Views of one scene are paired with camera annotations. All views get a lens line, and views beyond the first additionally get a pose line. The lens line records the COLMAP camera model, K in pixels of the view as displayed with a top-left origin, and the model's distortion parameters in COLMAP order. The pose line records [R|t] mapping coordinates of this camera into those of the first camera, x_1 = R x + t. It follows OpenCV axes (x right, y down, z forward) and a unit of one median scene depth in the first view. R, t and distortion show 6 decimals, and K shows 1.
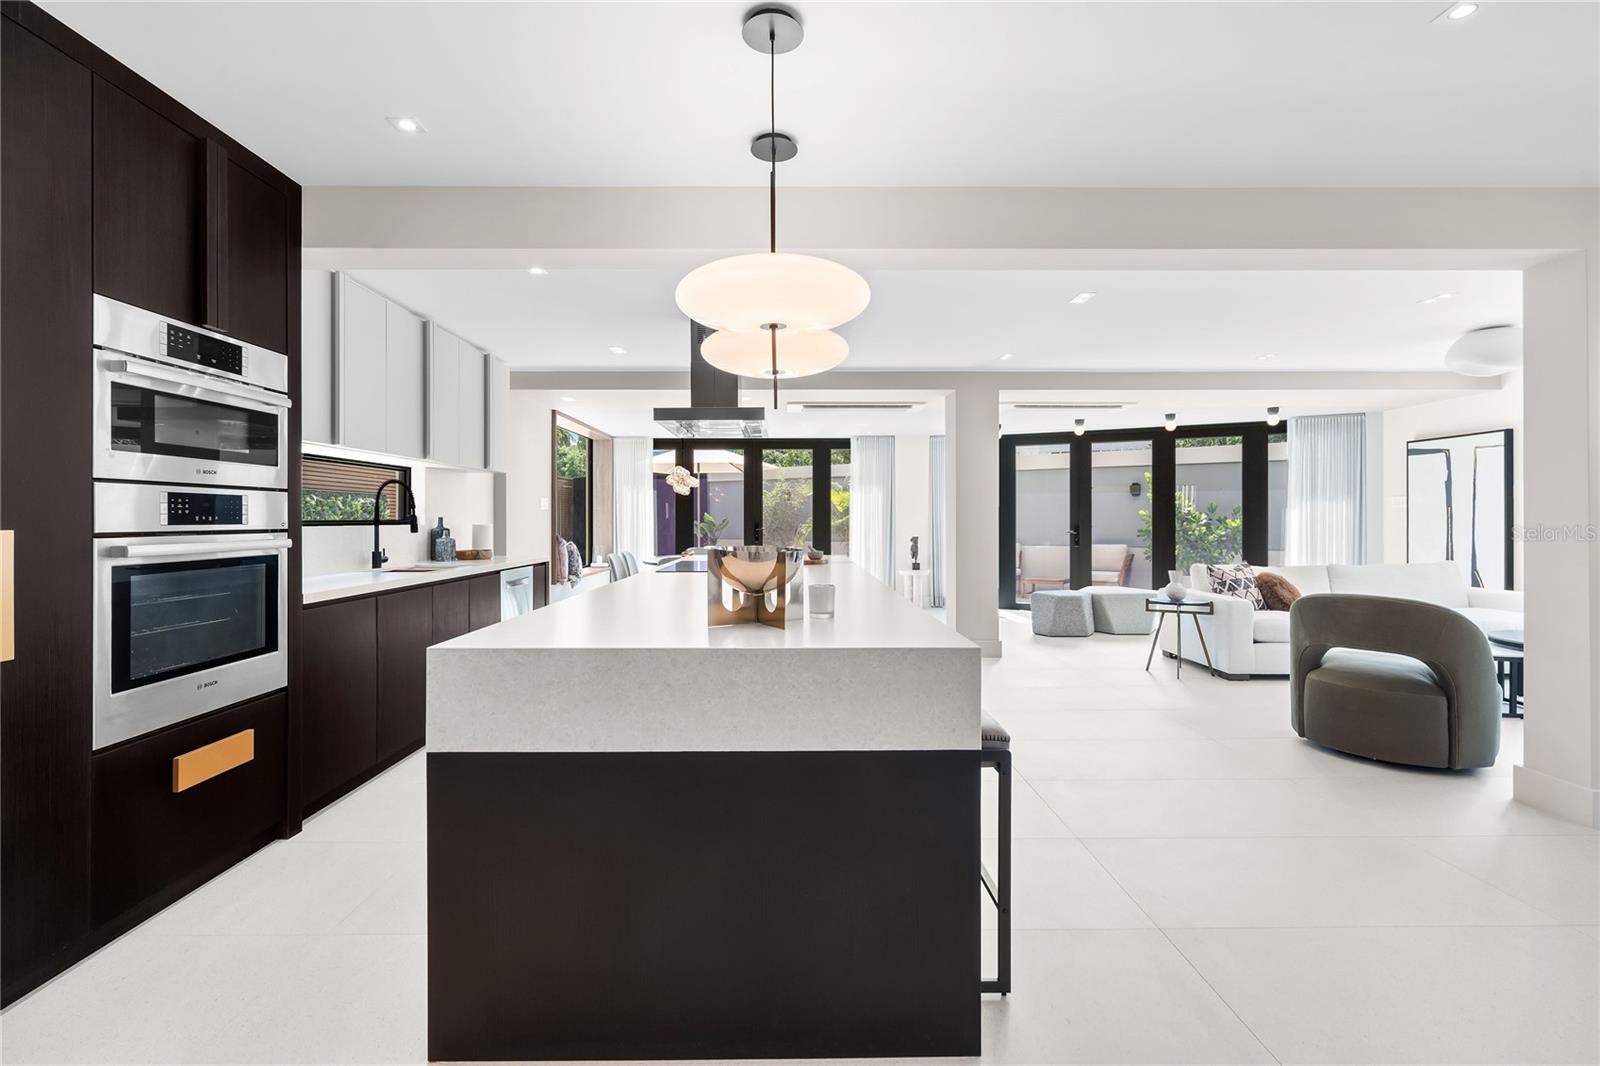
lens RADIAL K [[730.6, 0, 799.6], [0, 730.6, 519.9], [0, 0, 1]] dist [-0.001249, 0.000269]
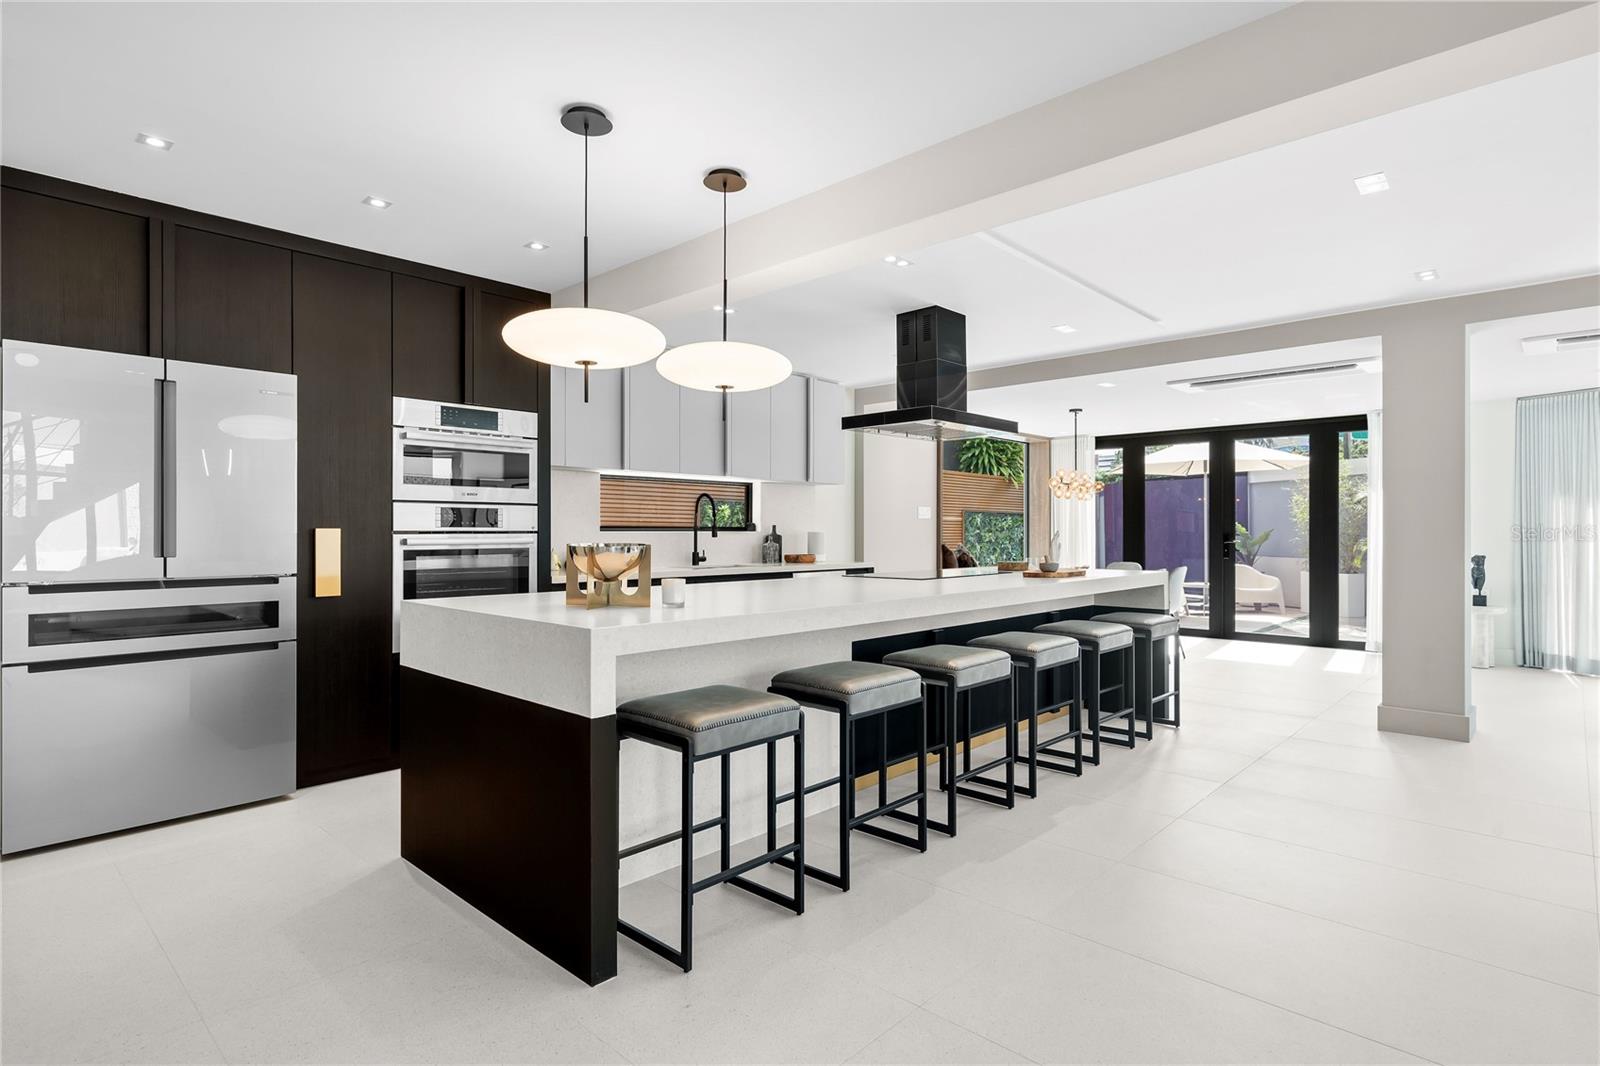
lens RADIAL K [[817.4, 0, 798.0], [0, 817.4, 528.8], [0, 0, 1]] dist [0.002949, 0.000649]
pose [[0.720964, -0.001851, -0.692970, 0.507700], [-0.001849, 0.999988, -0.004595, 0.008981], [0.692970, 0.004595, 0.720952, 0.111987]]
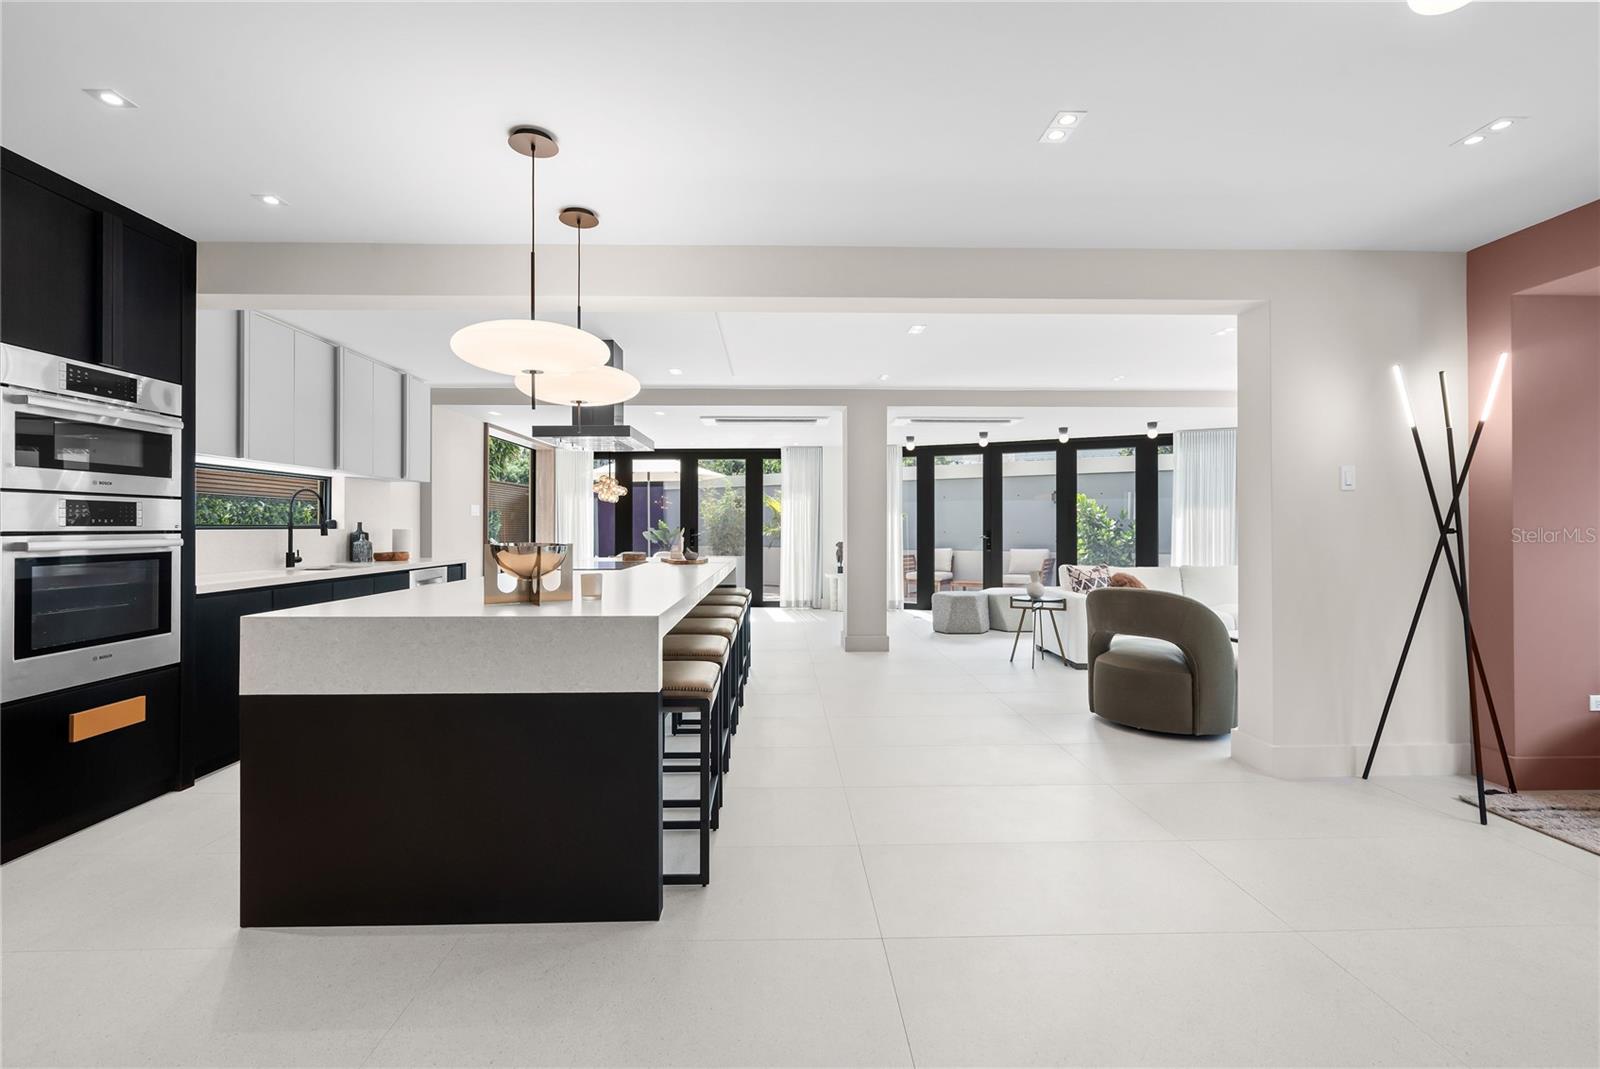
lens RADIAL K [[729.3, 0, 798.4], [0, 729.3, 524.1], [0, 0, 1]] dist [-0.001789, 0.000306]
pose [[0.999863, 0.000368, 0.016522, 0.178295], [-0.000299, 0.999991, -0.004177, 0.004201], [-0.016523, 0.004172, 0.999855, -0.127818]]
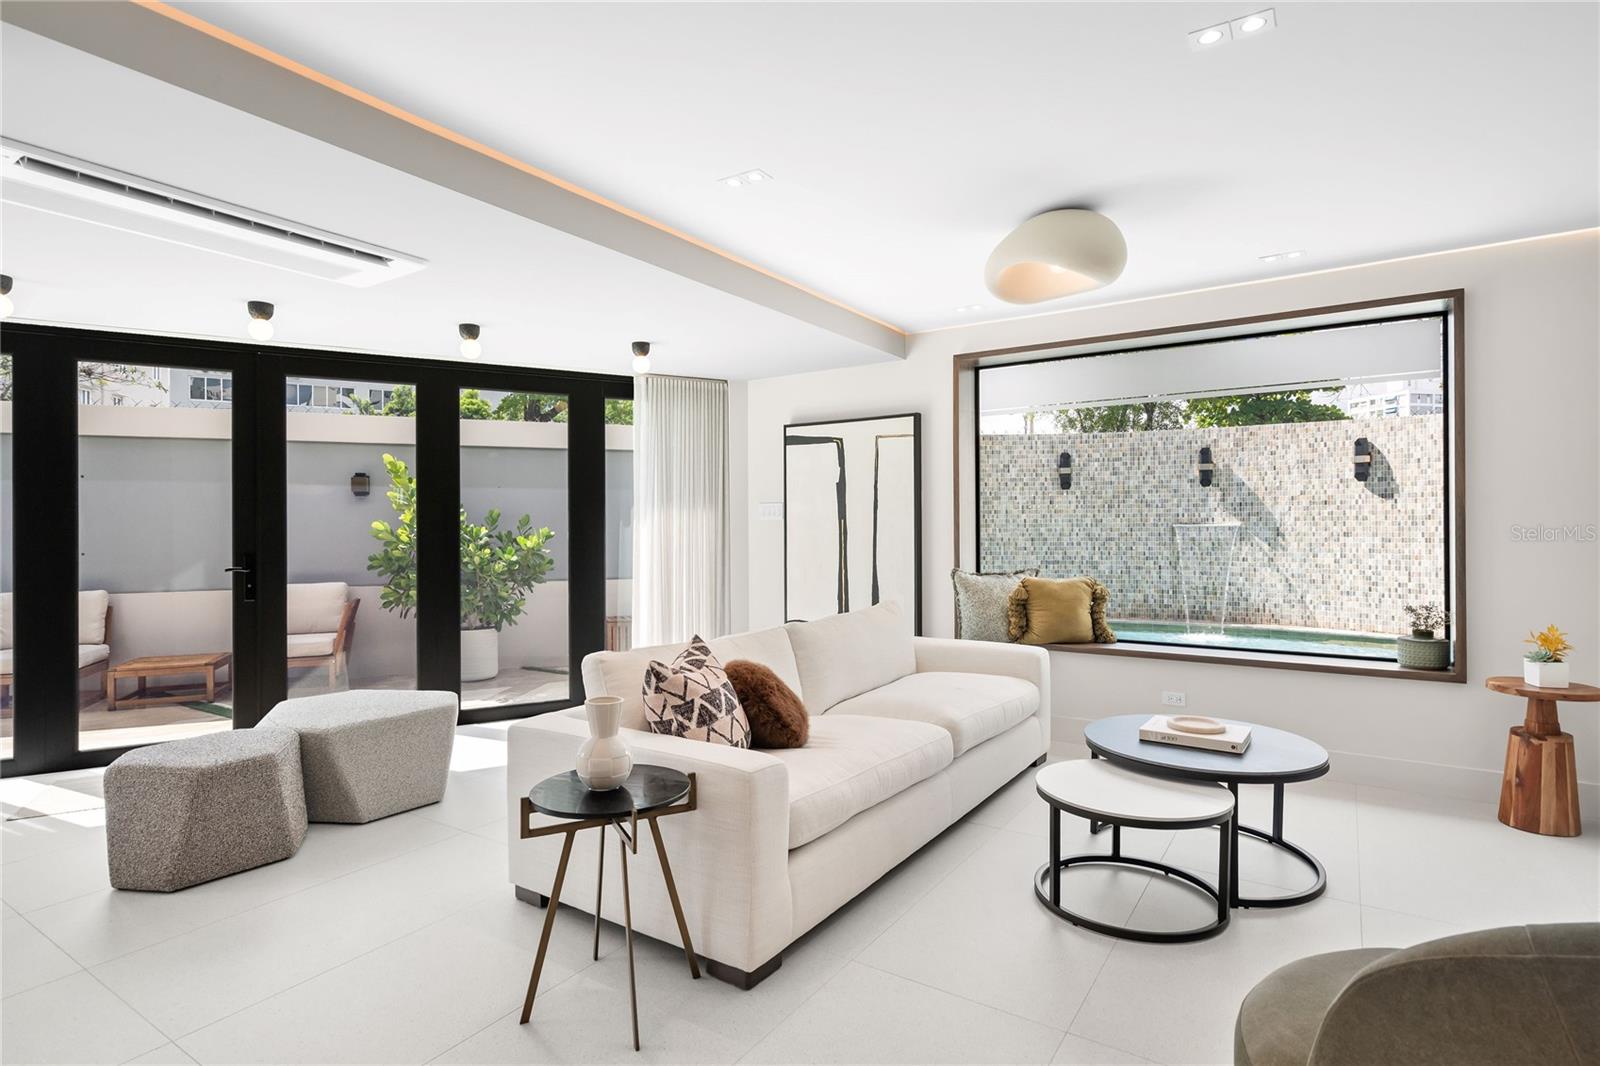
lens RADIAL K [[817.4, 0, 798.0], [0, 817.4, 528.8], [0, 0, 1]] dist [0.002949, 0.000649]
pose [[0.565817, -0.002100, 0.824528, 0.325573], [0.004901, 0.999988, -0.000816, -0.012294], [-0.824516, 0.004502, 0.565821, 0.915709]]
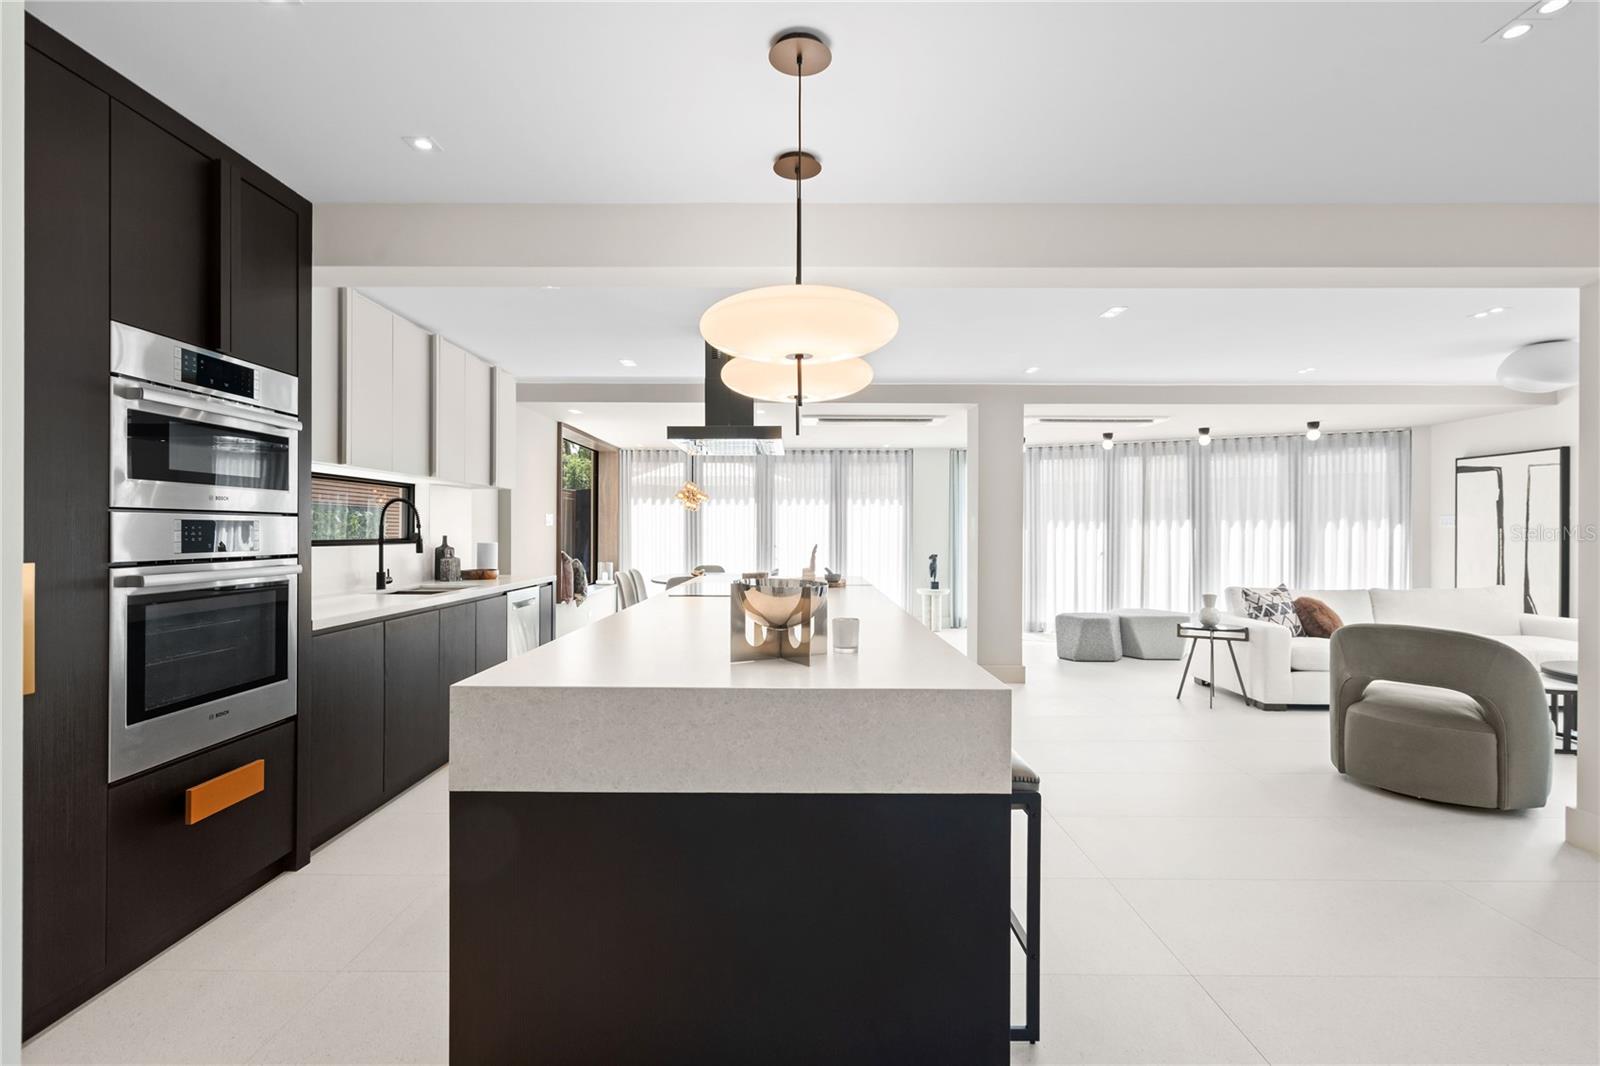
lens RADIAL K [[766.9, 0, 800.0], [0, 766.9, 533.0], [0, 0, 1]] dist [0.001089, -0.000023]
pose [[0.999898, 0.005134, -0.013338, -0.008661], [-0.005110, 0.999985, 0.001824, -0.013215], [0.013348, -0.001756, 0.999909, -0.012111]]
